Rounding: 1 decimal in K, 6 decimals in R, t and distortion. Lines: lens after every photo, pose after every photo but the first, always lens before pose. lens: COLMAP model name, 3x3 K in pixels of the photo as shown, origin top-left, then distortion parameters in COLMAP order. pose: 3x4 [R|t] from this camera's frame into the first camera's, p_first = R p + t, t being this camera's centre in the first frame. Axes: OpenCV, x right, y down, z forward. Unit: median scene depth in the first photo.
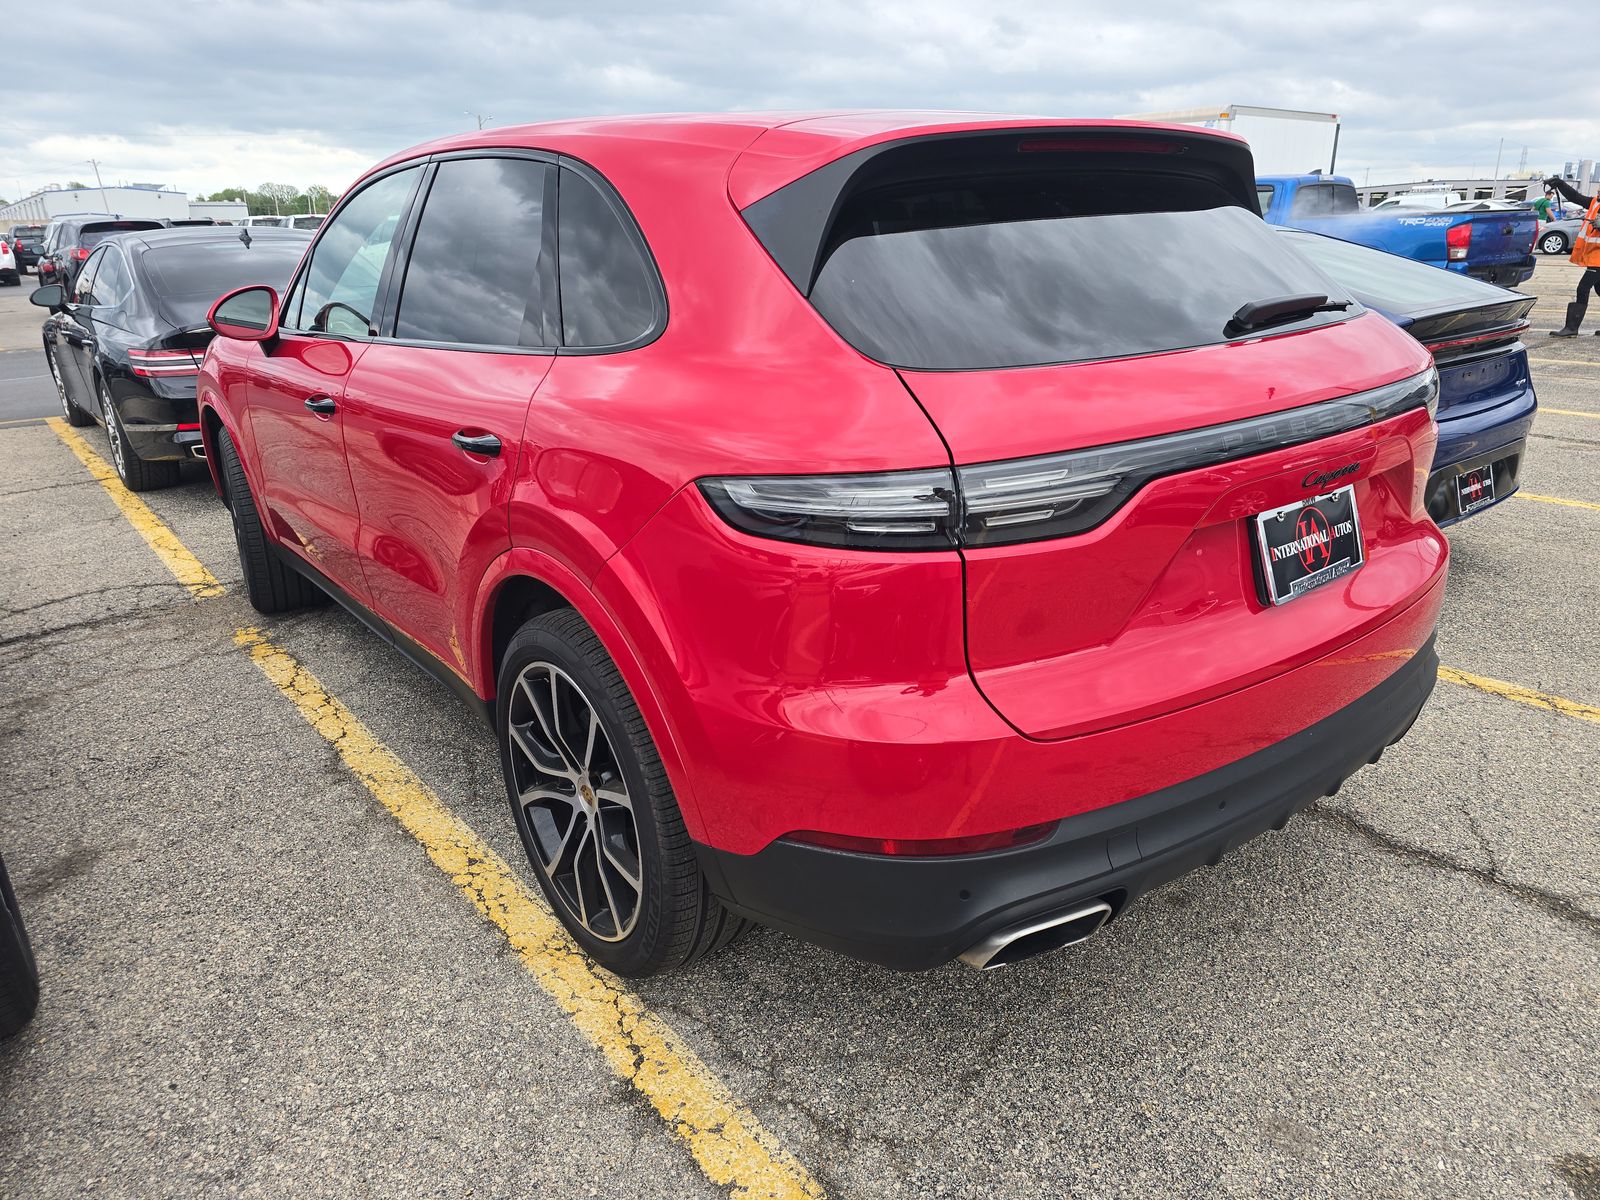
lens RADIAL K [[1083.9, 0, 813.1], [0, 1083.9, 593.5], [0, 0, 1]] dist [0.050262, -0.042230]
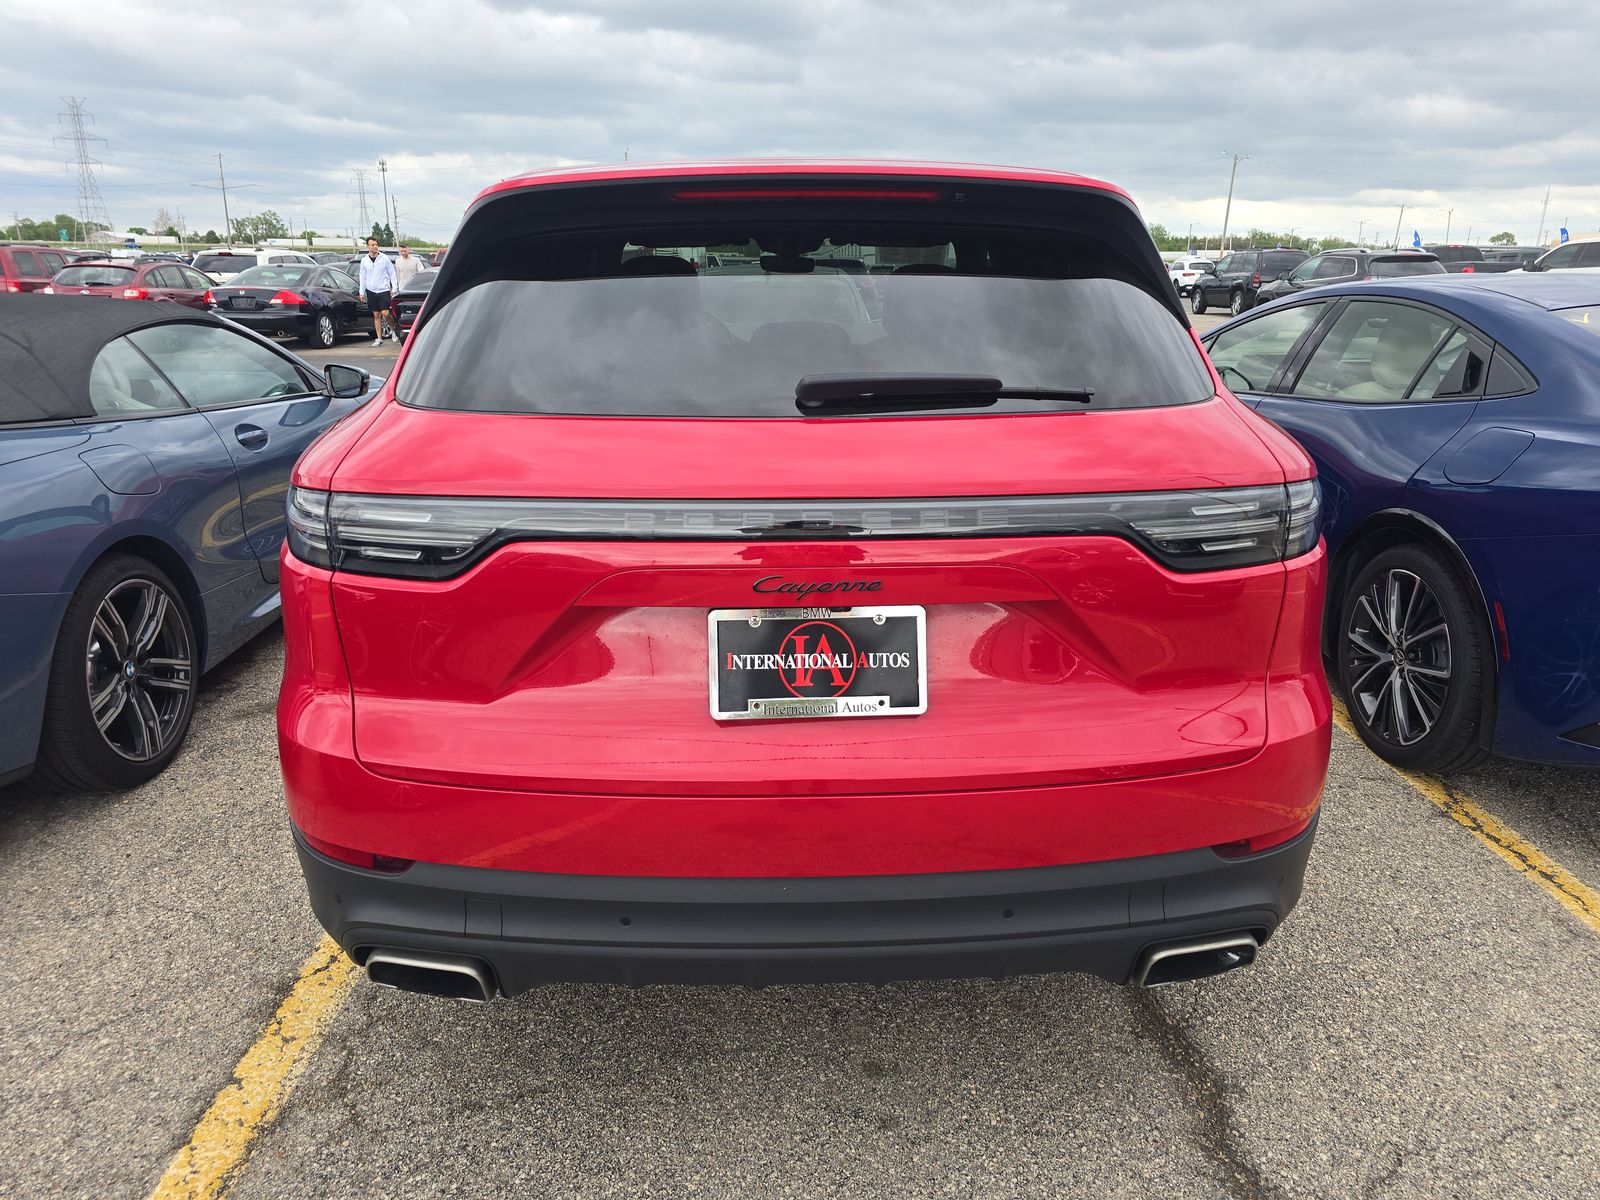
lens RADIAL K [[1083.9, 0, 813.1], [0, 1083.9, 593.5], [0, 0, 1]] dist [0.050262, -0.042230]
pose [[0.801578, 0.196913, -0.564534, 0.689651], [-0.215048, 0.975973, 0.035080, -0.096538], [0.557878, 0.093283, 0.824664, 0.235631]]
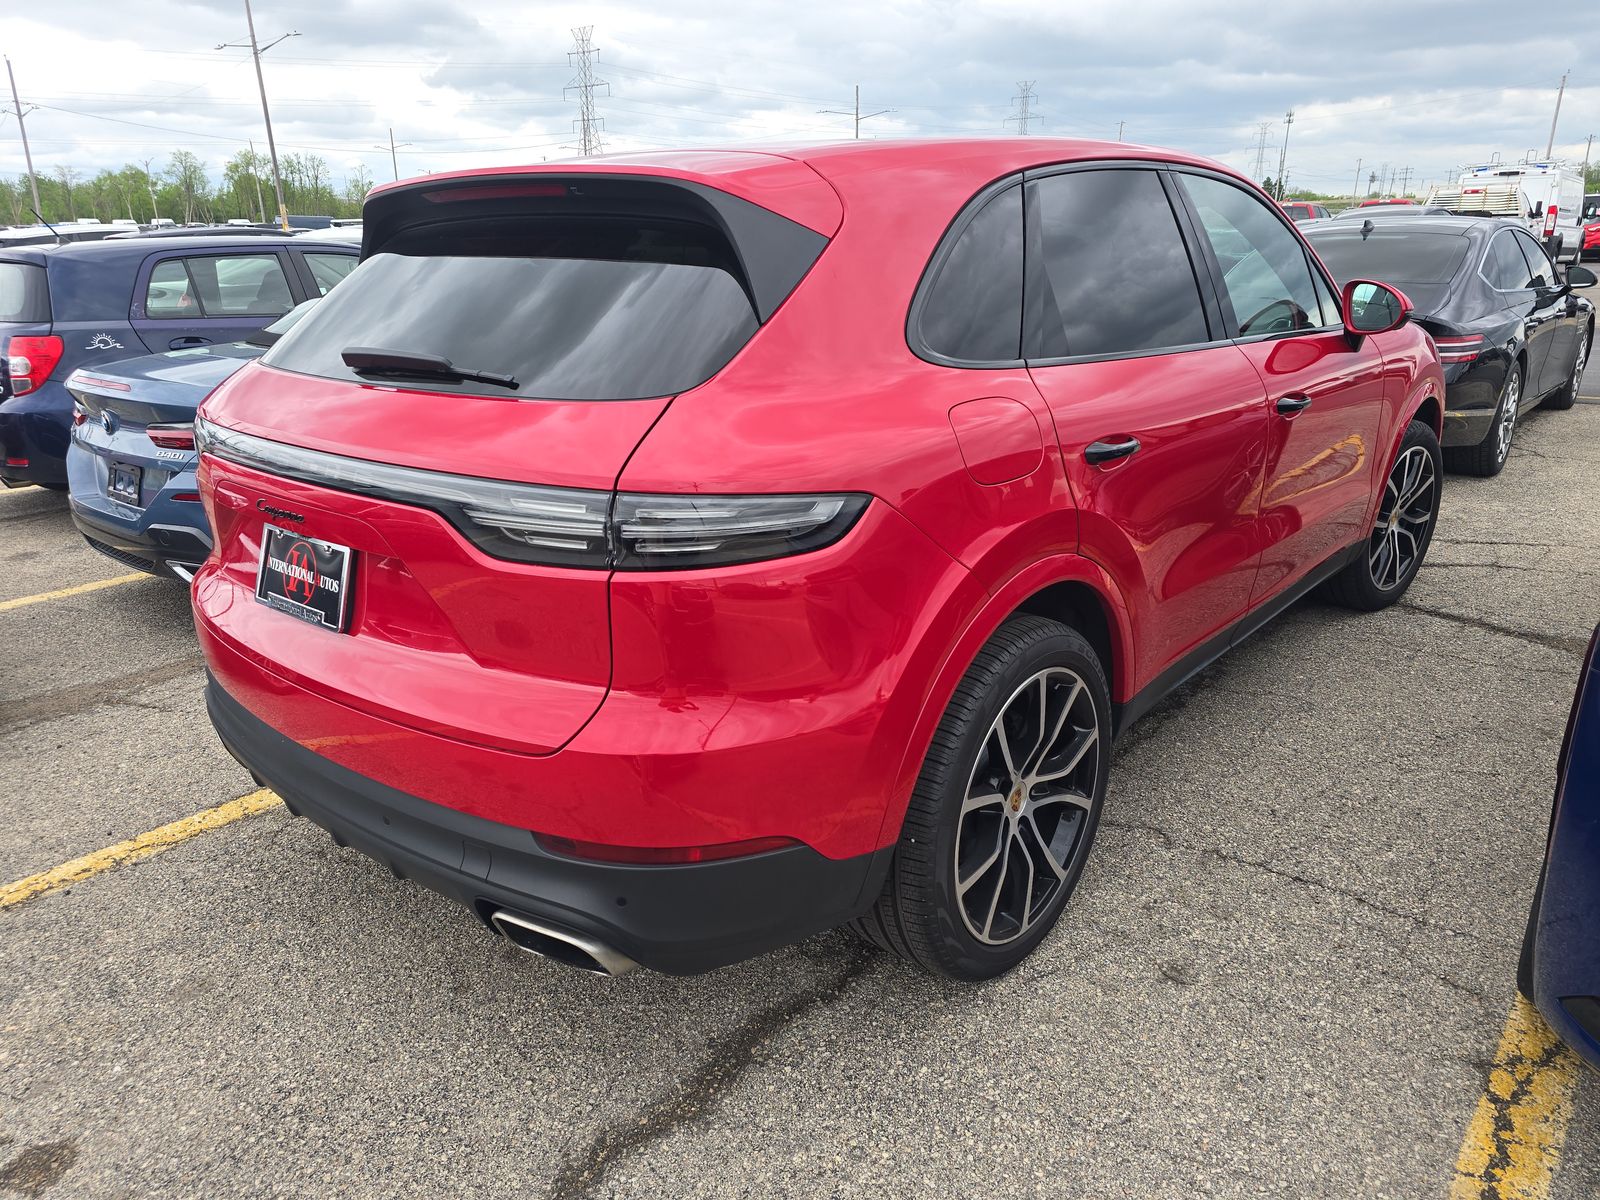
lens RADIAL K [[1083.9, 0, 813.1], [0, 1083.9, 593.5], [0, 0, 1]] dist [0.050262, -0.042230]
pose [[0.182917, 0.330243, -0.926003, 1.164468], [-0.305998, 0.914233, 0.265601, -0.352318], [0.934295, 0.234772, 0.268283, 0.895221]]
